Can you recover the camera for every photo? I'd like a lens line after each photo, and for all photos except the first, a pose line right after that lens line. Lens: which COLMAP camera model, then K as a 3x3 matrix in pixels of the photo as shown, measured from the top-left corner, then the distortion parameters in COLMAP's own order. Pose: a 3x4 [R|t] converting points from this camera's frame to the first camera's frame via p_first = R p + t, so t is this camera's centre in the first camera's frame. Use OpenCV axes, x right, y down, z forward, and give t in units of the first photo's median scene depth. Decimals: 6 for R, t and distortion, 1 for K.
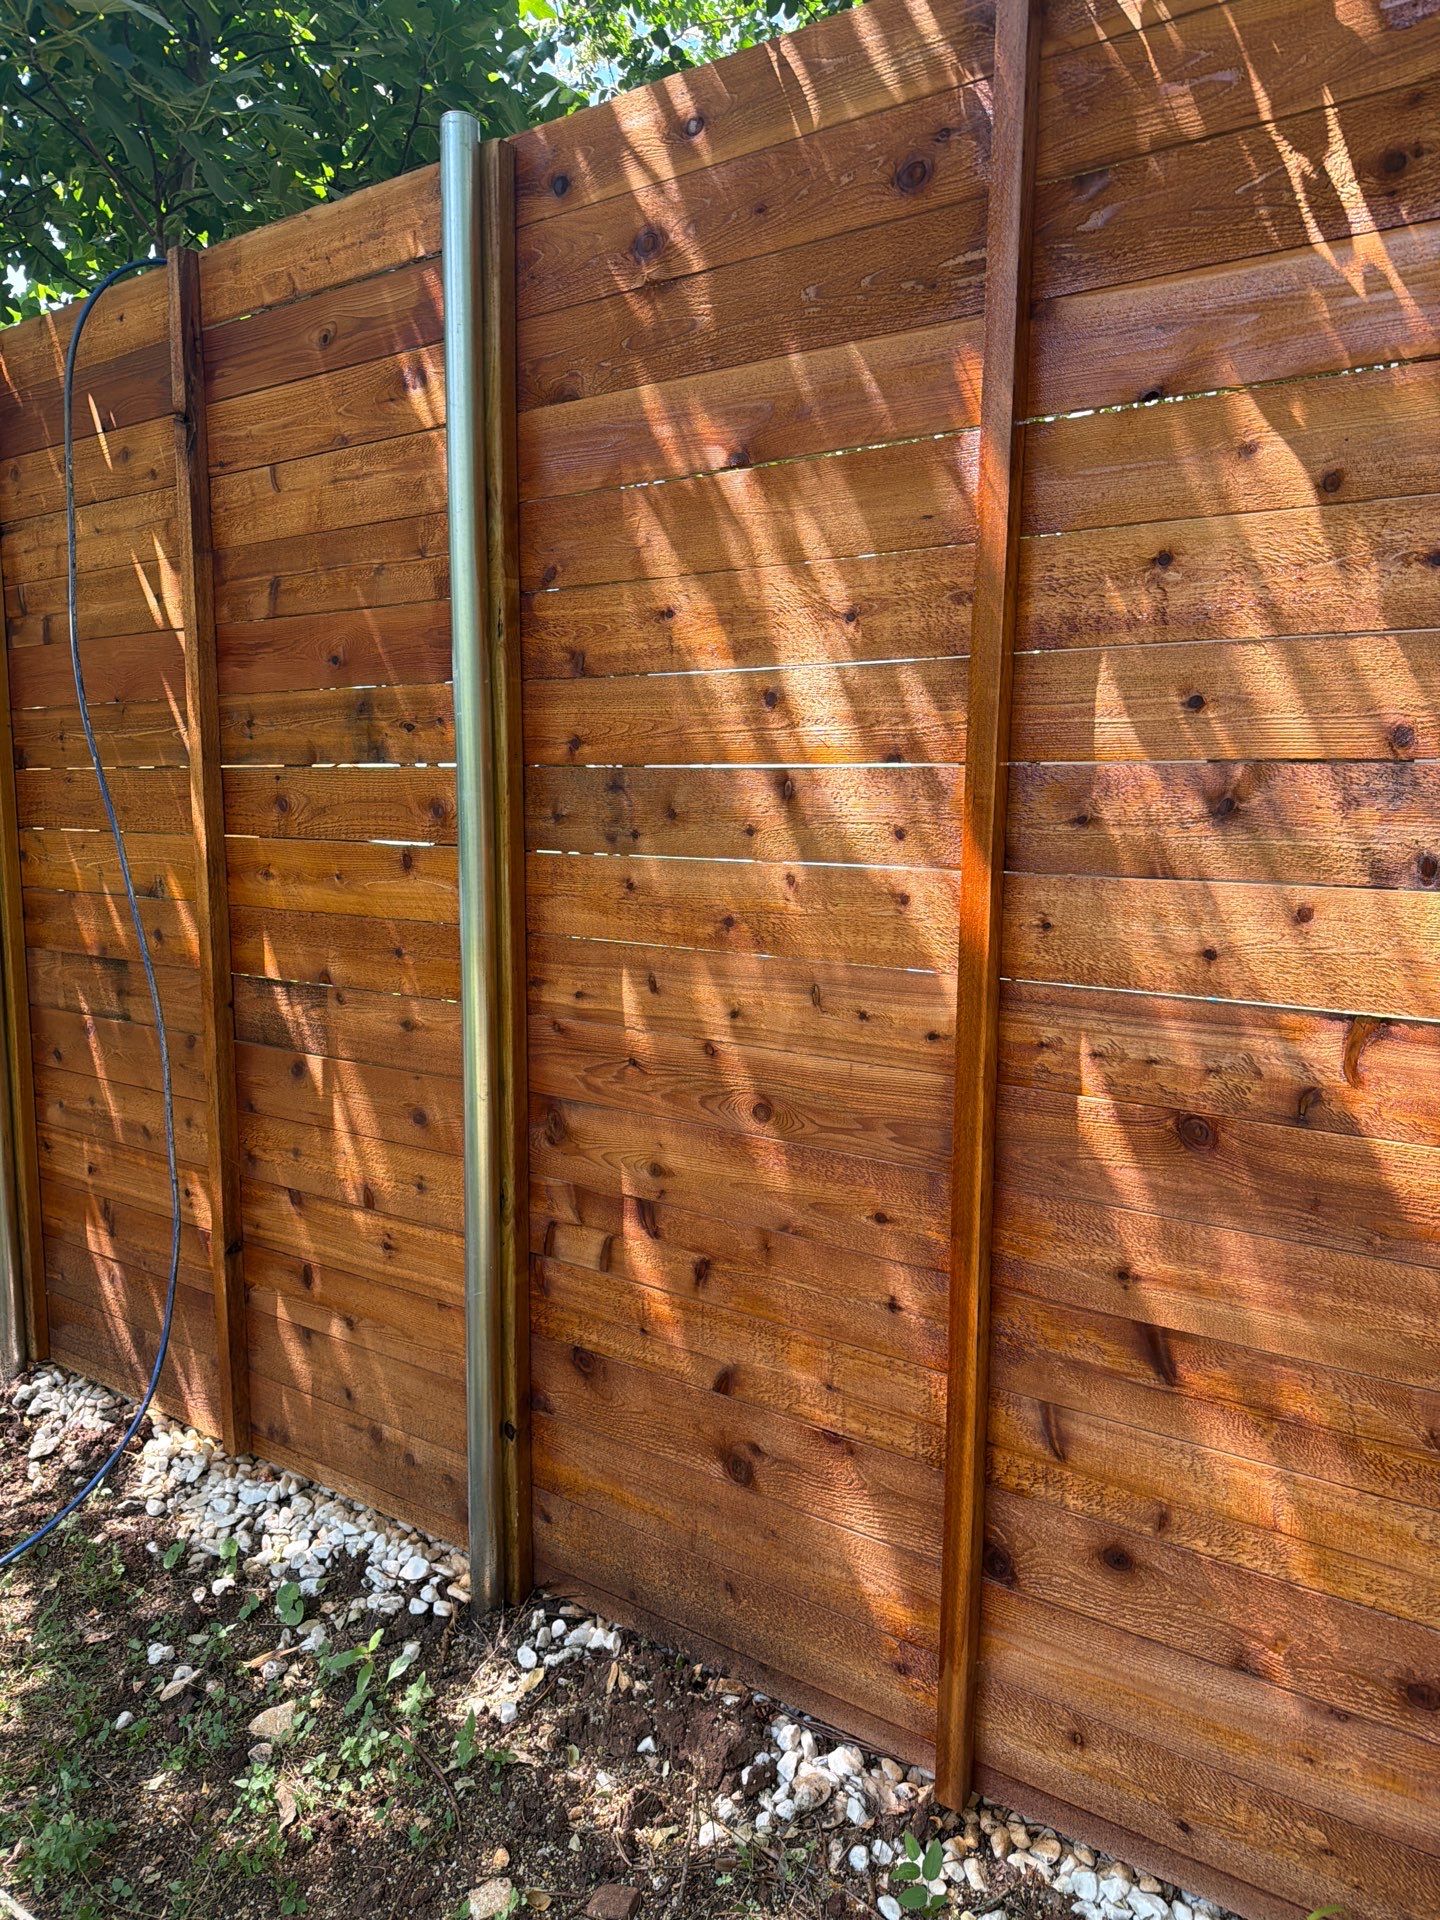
lens RADIAL K [[1360.1, 0, 729.2], [0, 1360.1, 977.7], [0, 0, 1]] dist [0.012916, -0.008114]
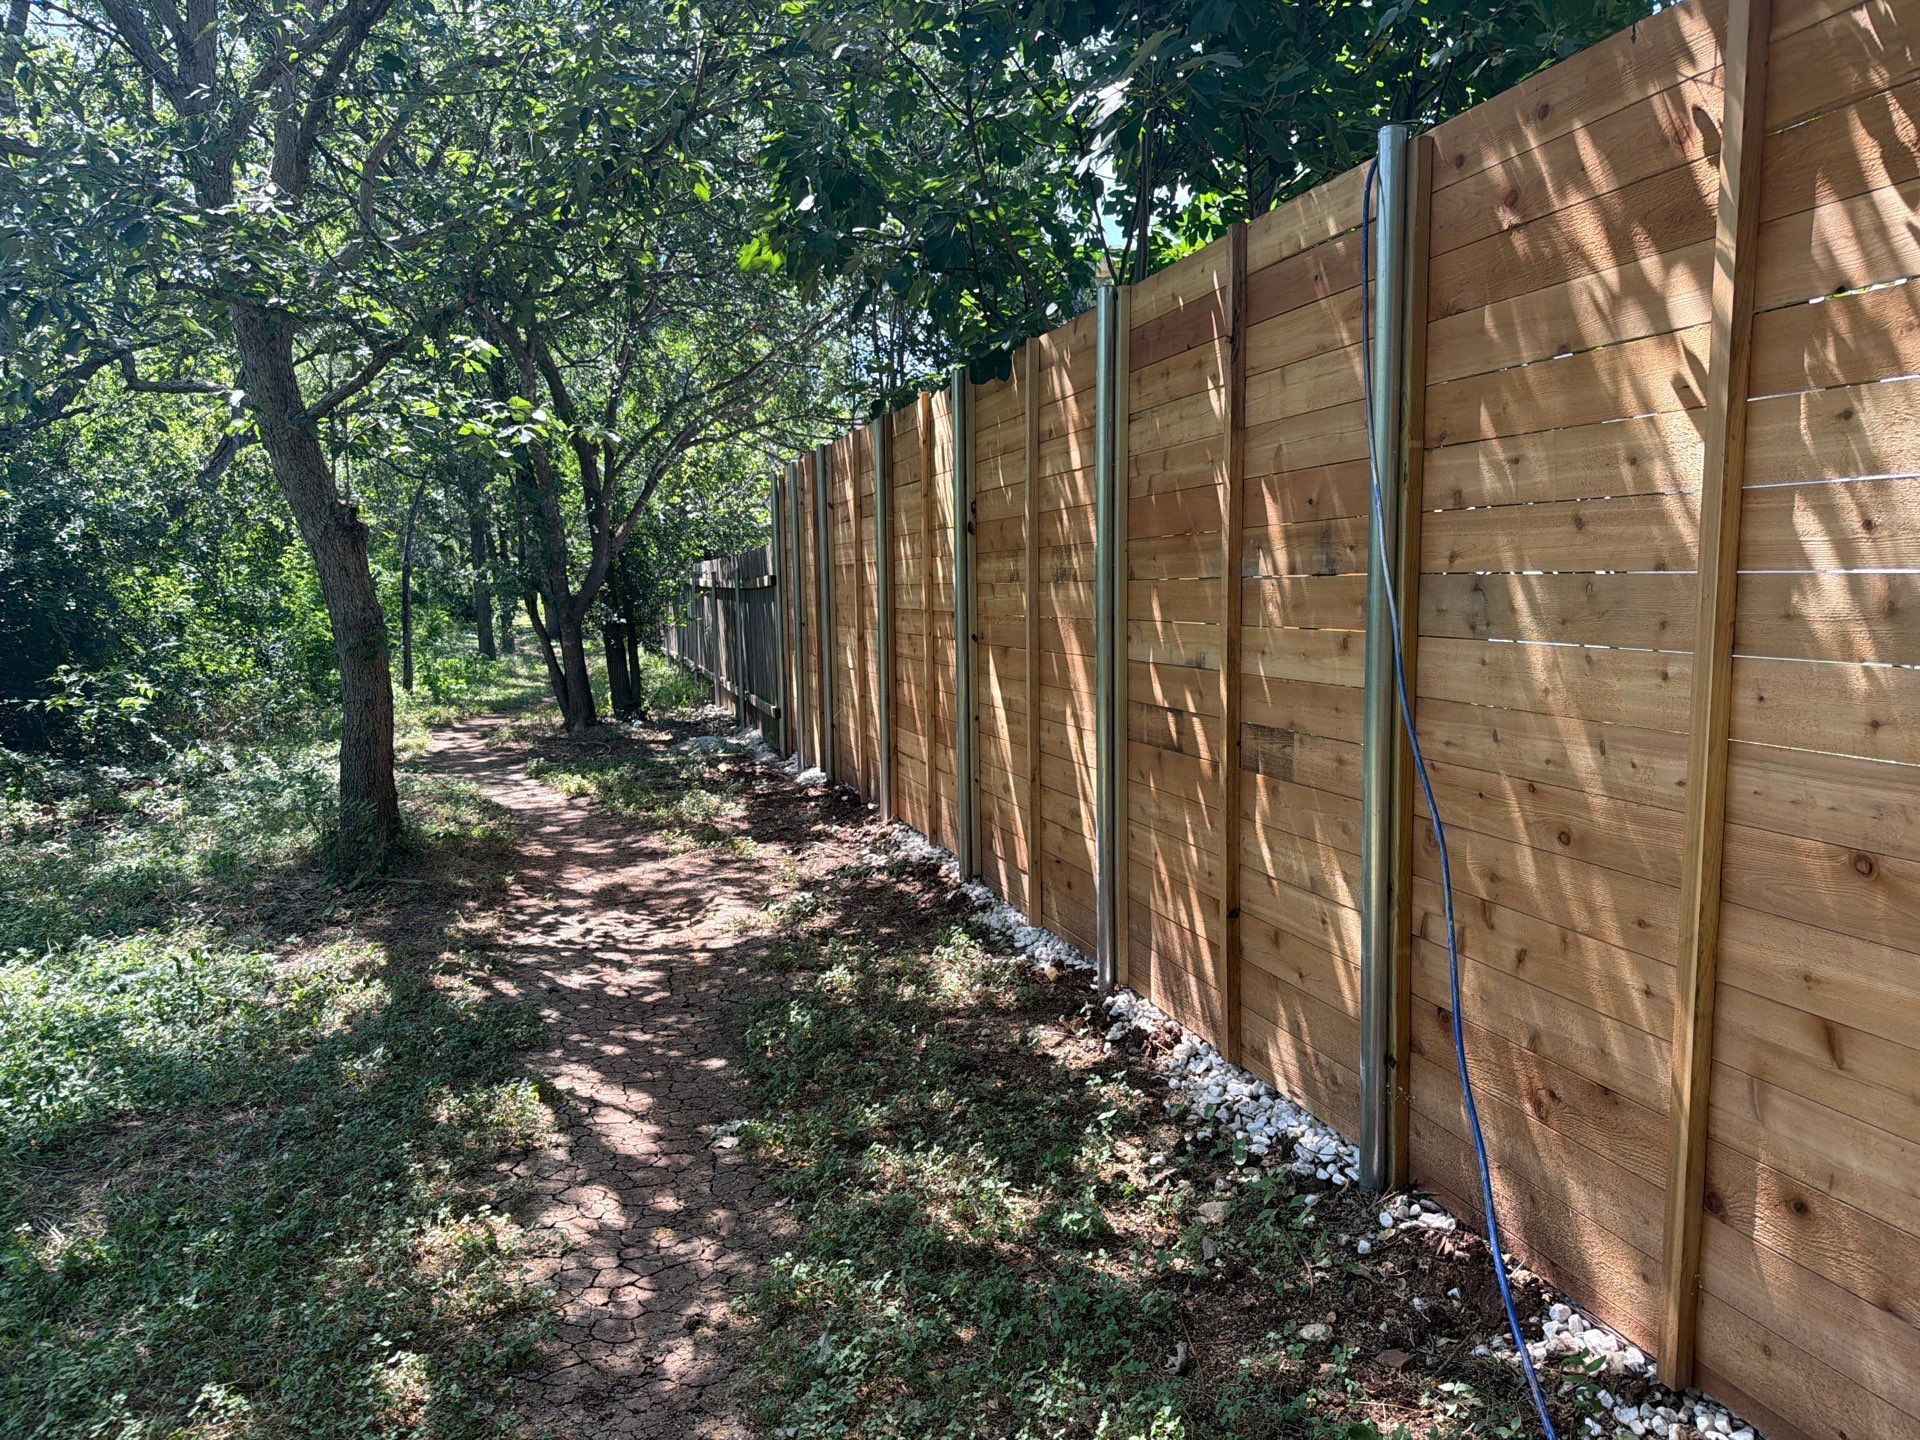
lens RADIAL K [[1348.4, 0, 949.6], [0, 1348.4, 736.4], [0, 0, 1]] dist [0.049955, -0.065969]
pose [[0.783567, 0.048568, -0.619406, 0.326308], [-0.055672, 0.998418, 0.007860, 0.022255], [0.618808, 0.028324, 0.785031, -0.360278]]
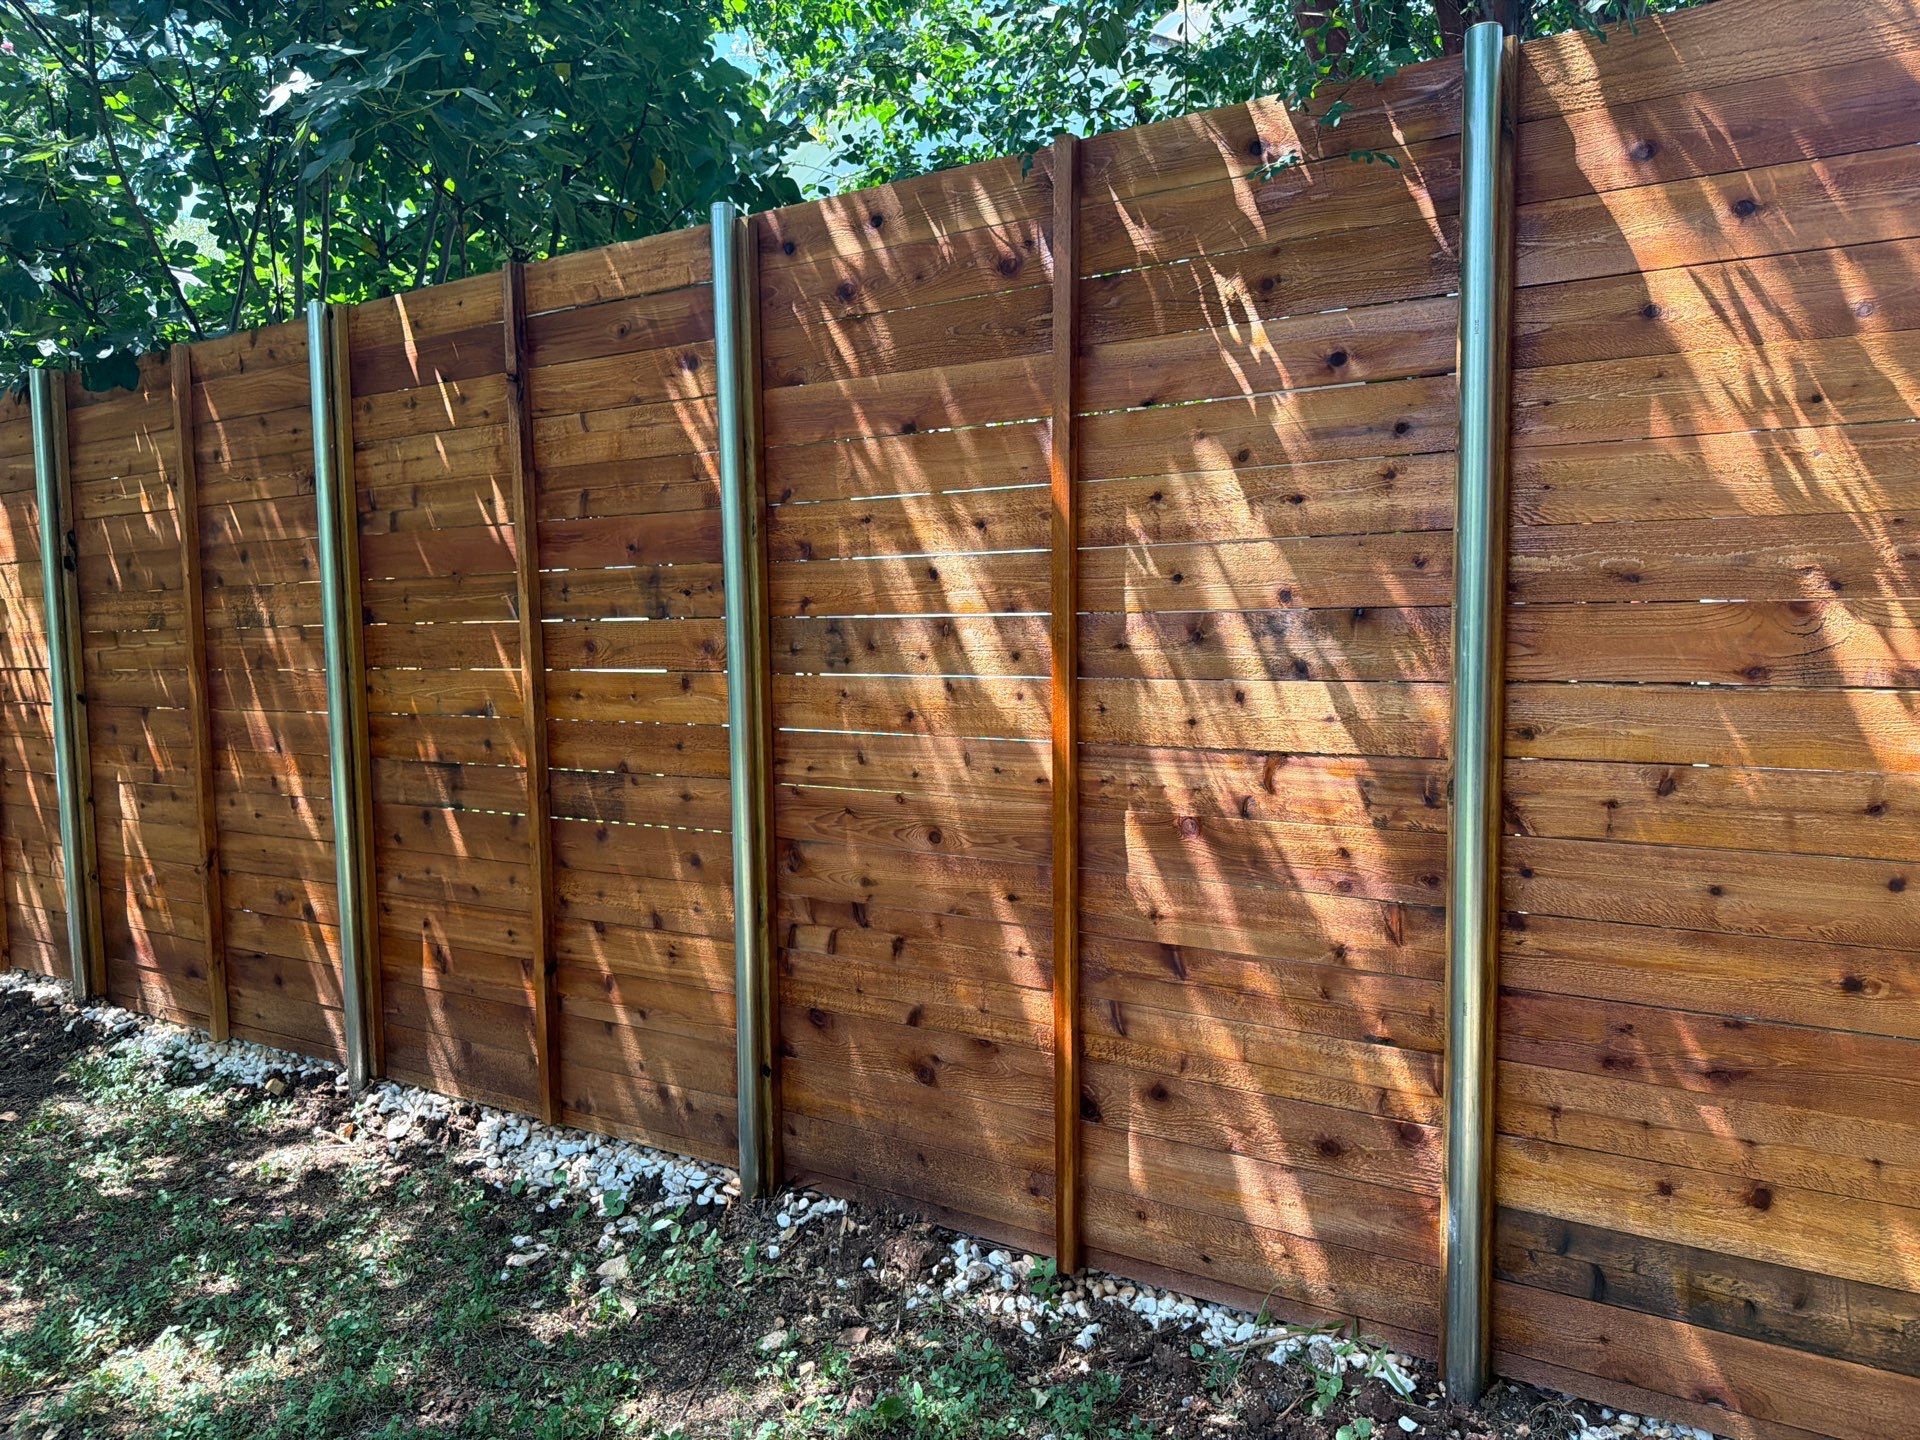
lens RADIAL K [[1348.4, 0, 964.4], [0, 1348.4, 737.1], [0, 0, 1]] dist [0.049955, -0.065969]
pose [[0.998022, -0.024646, 0.057834, -0.024981], [0.027699, 0.998232, -0.052582, 0.059283], [-0.056436, 0.054080, 0.996940, -0.483563]]
